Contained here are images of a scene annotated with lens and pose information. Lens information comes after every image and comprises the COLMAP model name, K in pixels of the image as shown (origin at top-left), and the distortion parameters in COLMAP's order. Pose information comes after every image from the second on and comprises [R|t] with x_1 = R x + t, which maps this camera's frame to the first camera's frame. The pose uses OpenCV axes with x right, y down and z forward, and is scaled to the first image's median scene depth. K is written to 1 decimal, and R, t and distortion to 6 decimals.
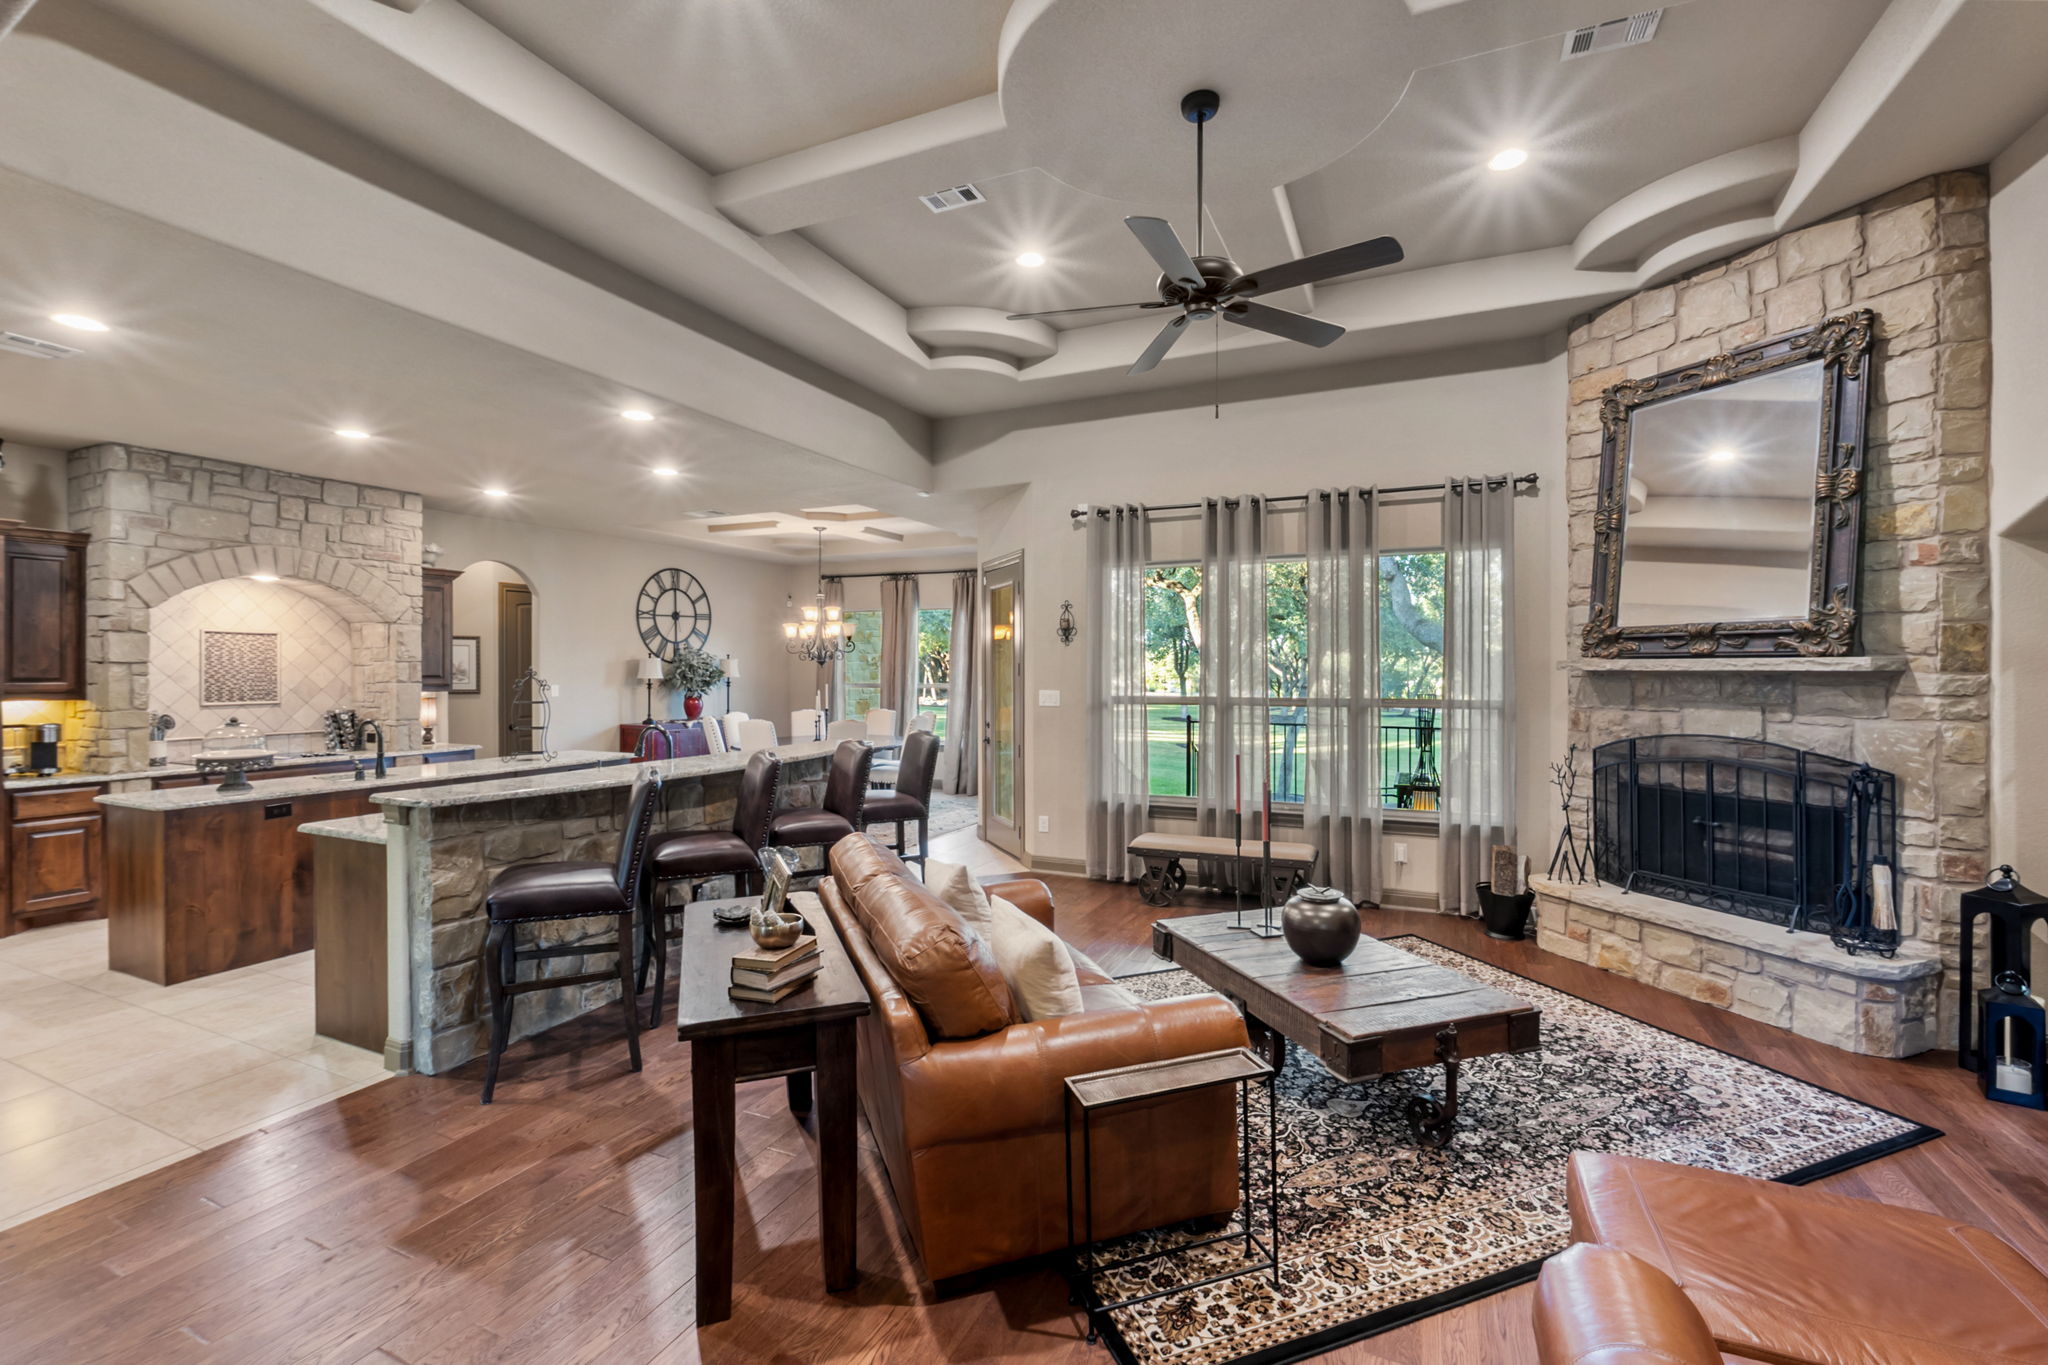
lens RADIAL K [[875.3, 0, 1029.4], [0, 875.3, 672.2], [0, 0, 1]] dist [0.000174, 0.000031]
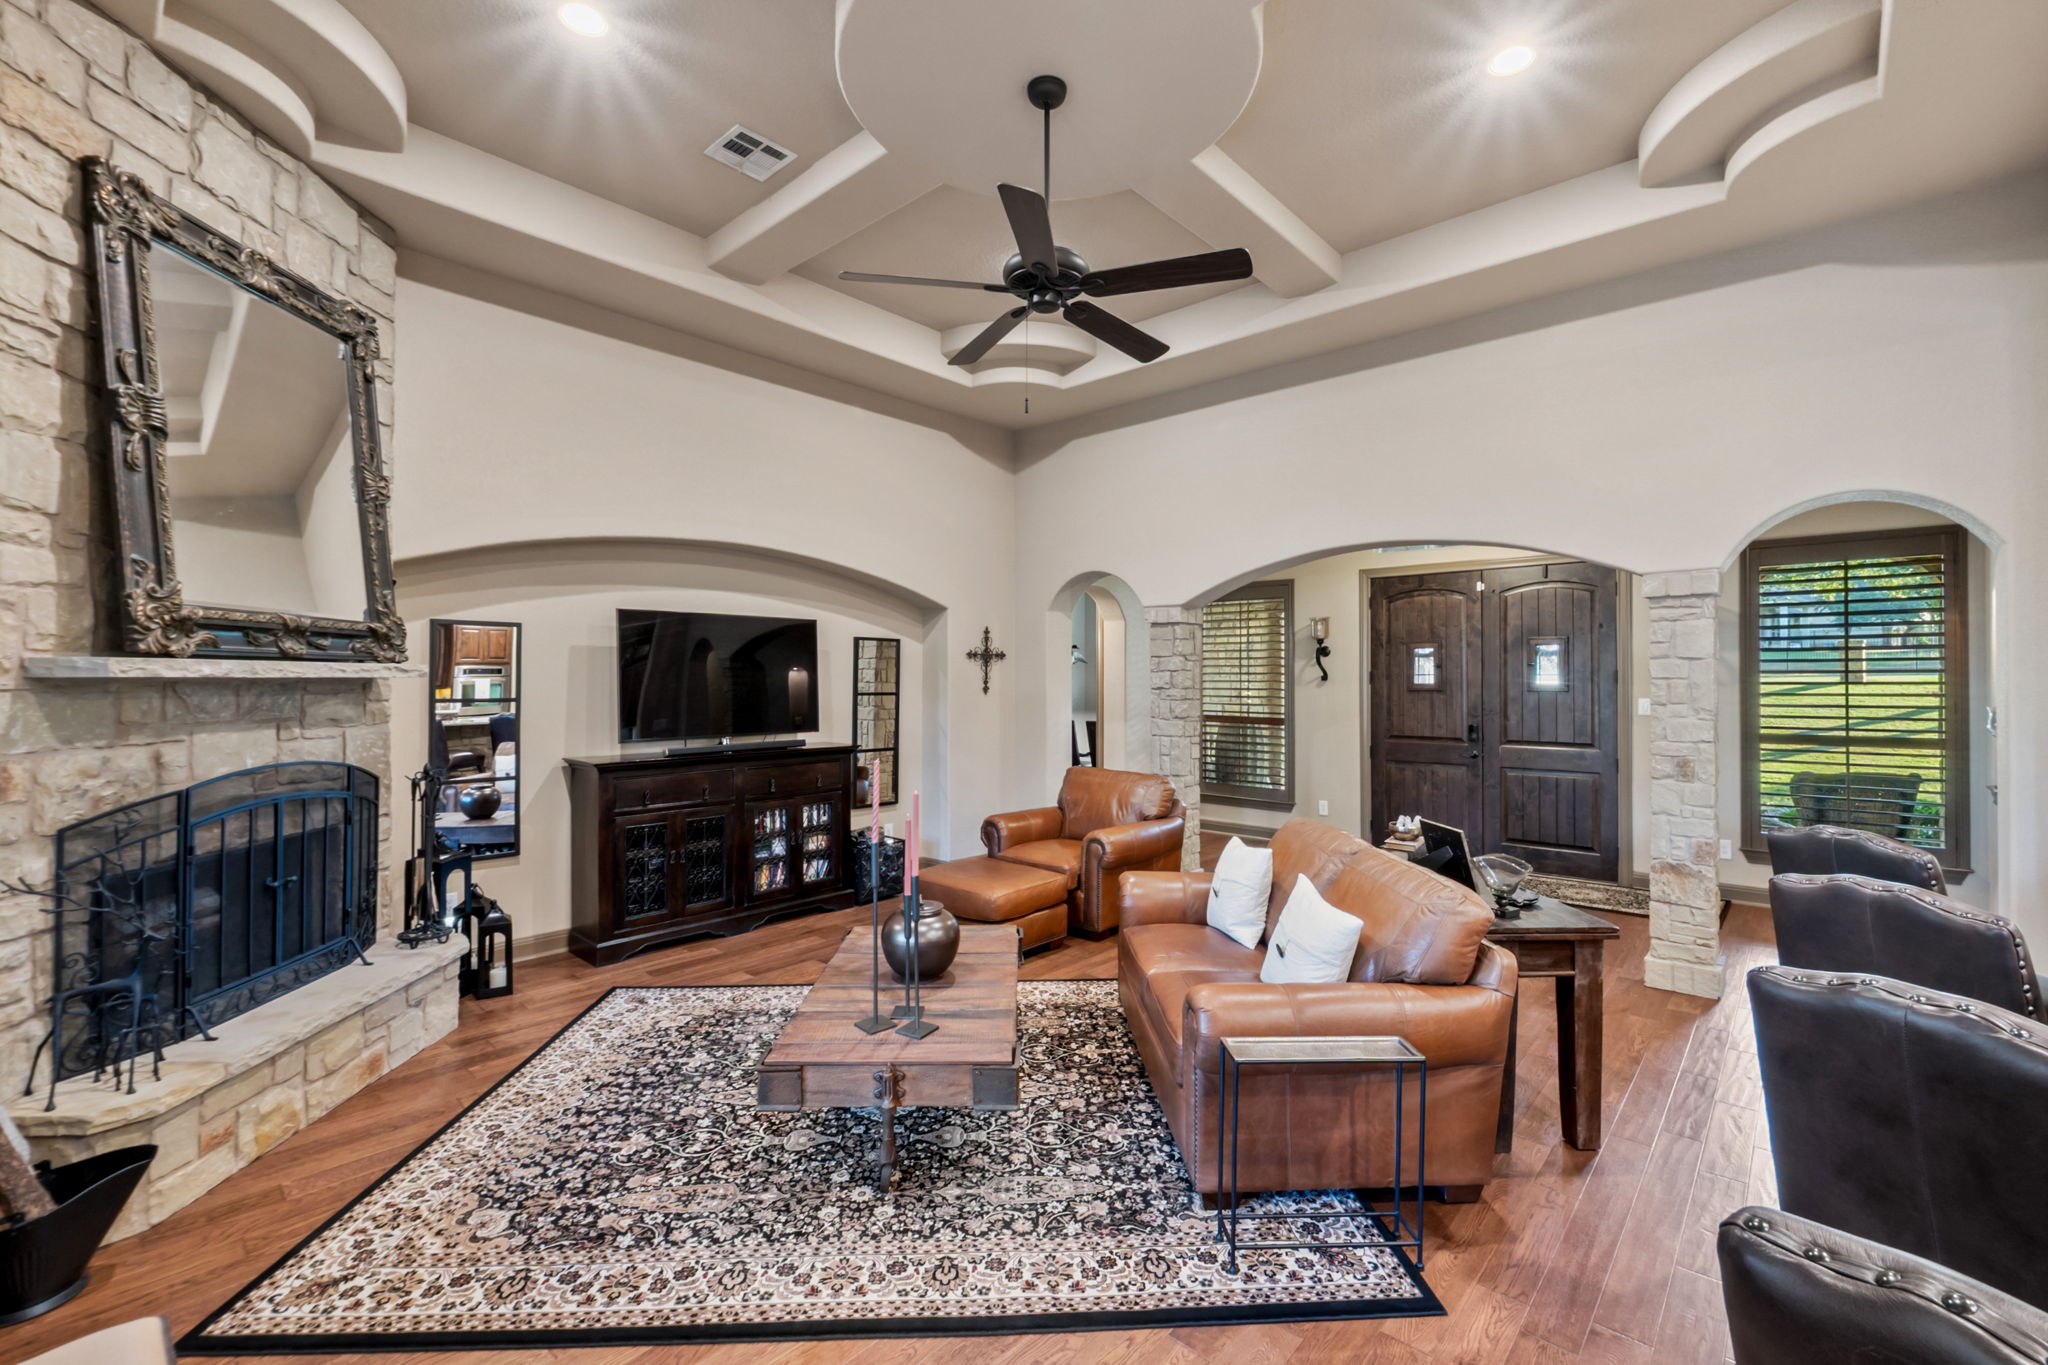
lens RADIAL K [[875.3, 0, 1029.4], [0, 875.3, 672.2], [0, 0, 1]] dist [0.000174, 0.000031]
pose [[-0.953015, 0.004365, 0.302891, -0.063297], [0.003036, 0.999984, -0.004859, -0.000961], [-0.302907, -0.003711, -0.953013, 1.600148]]
